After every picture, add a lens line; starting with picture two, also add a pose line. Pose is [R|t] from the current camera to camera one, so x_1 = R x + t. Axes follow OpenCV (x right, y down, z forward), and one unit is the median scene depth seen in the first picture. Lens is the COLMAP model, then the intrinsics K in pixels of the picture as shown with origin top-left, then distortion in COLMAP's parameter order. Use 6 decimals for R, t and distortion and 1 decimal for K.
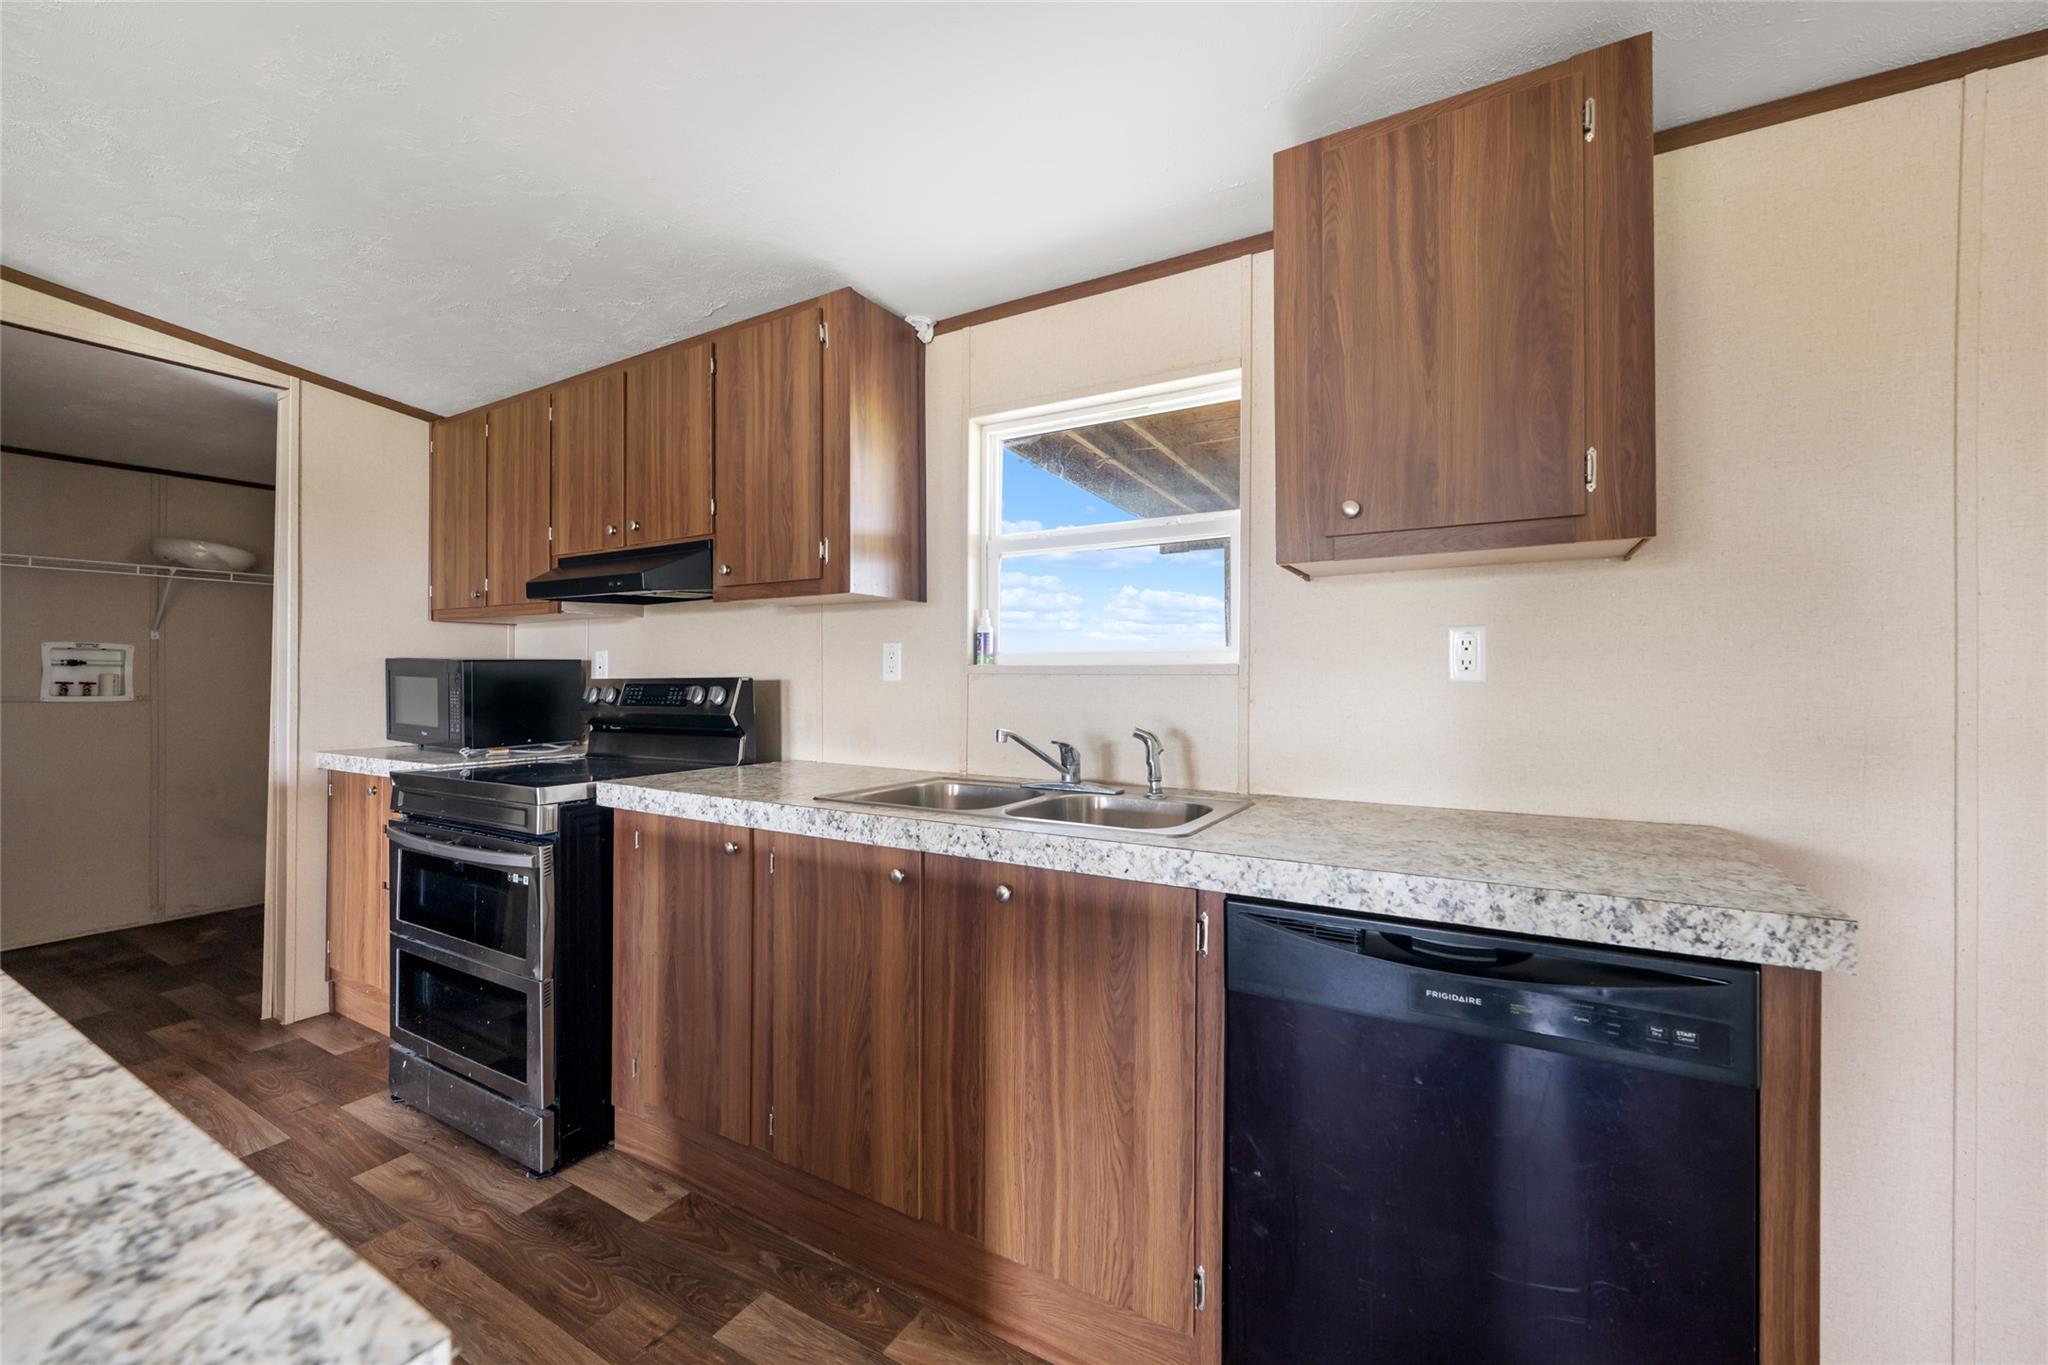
lens RADIAL K [[807.7, 0, 1003.1], [0, 807.7, 678.6], [0, 0, 1]] dist [-0.002376, 0.000720]
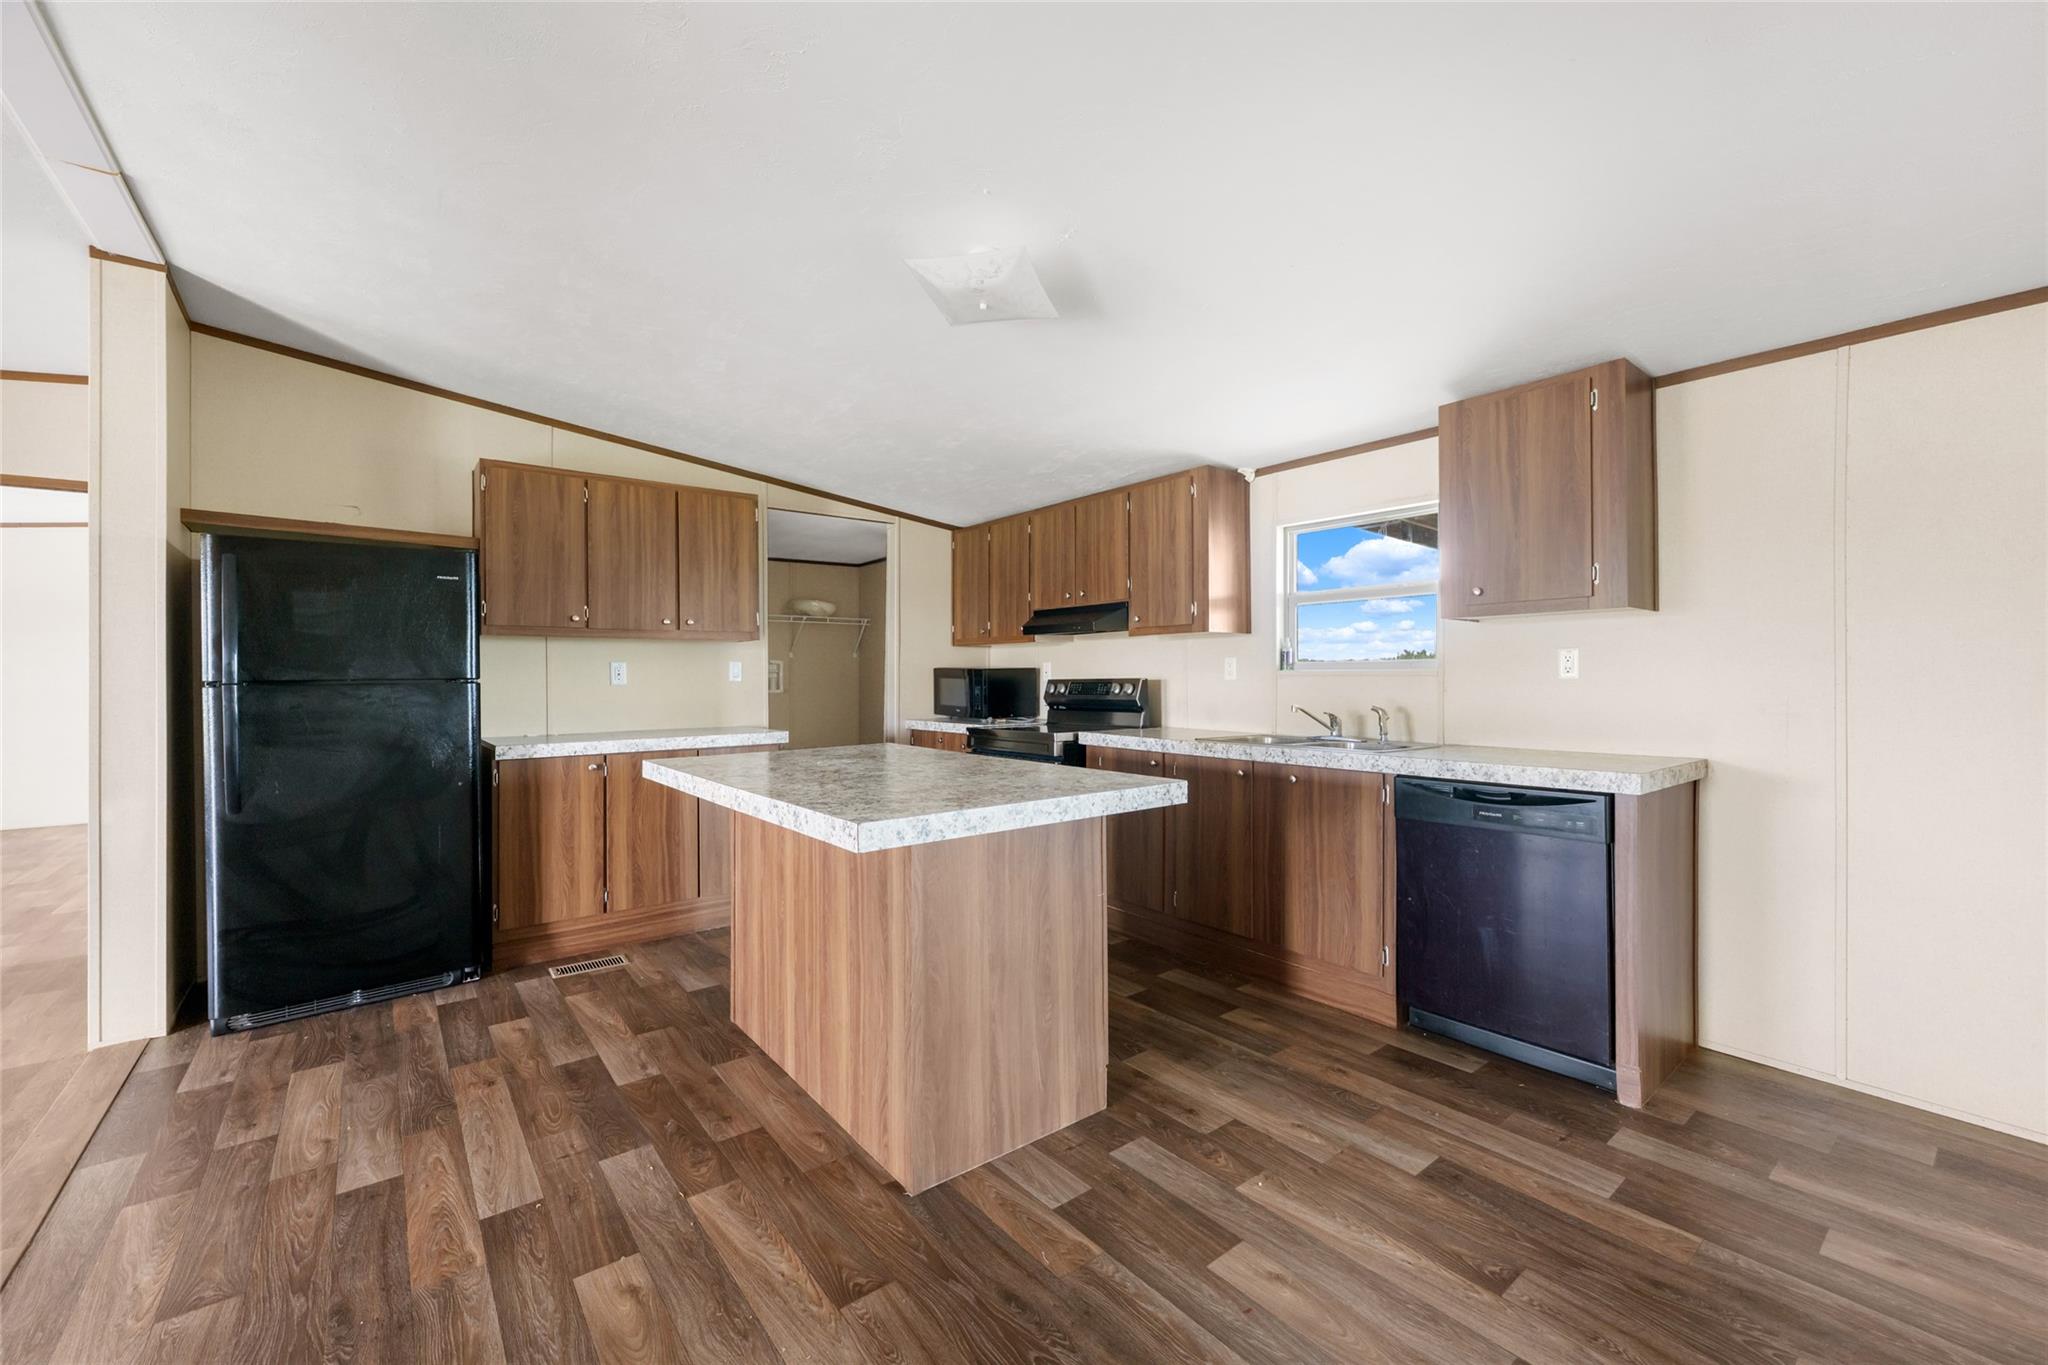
lens RADIAL K [[807.7, 0, 1025.3], [0, 807.7, 661.7], [0, 0, 1]] dist [-0.002376, 0.000720]
pose [[0.936218, -0.007955, -0.351329, 0.075880], [-0.001099, 0.999673, -0.025564, 0.009792], [0.351417, 0.024320, 0.935903, -1.036600]]
